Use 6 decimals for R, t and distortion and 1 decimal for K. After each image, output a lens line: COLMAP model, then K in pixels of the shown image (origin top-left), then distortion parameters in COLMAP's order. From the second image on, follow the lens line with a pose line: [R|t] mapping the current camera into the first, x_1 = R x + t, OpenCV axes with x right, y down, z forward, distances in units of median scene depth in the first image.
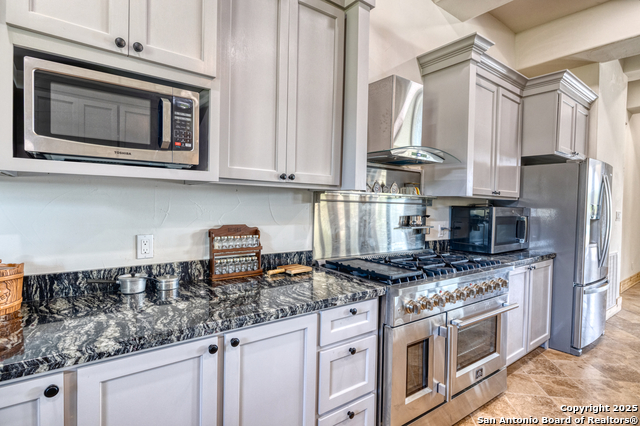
lens RADIAL K [[332.4, 0, 318.4], [0, 332.4, 212.8], [0, 0, 1]] dist [0.001766, 0.000343]
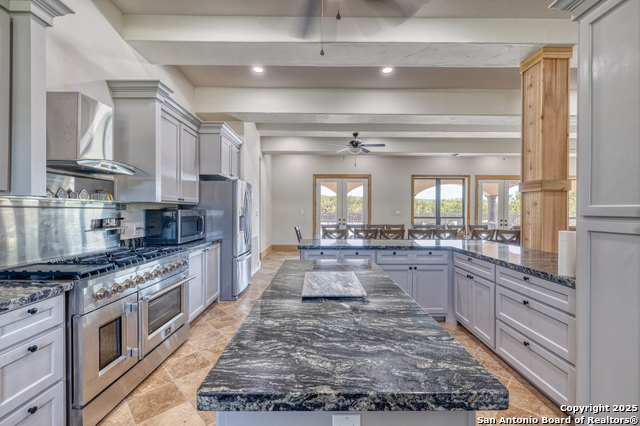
lens RADIAL K [[269.4, 0, 321.8], [0, 269.4, 210.2], [0, 0, 1]] dist [-0.001251, -0.000872]
pose [[0.598465, -0.021356, 0.800864, -0.011613], [0.035557, 0.999368, 0.000079, 0.005429], [-0.800359, 0.028429, 0.598846, -0.142981]]
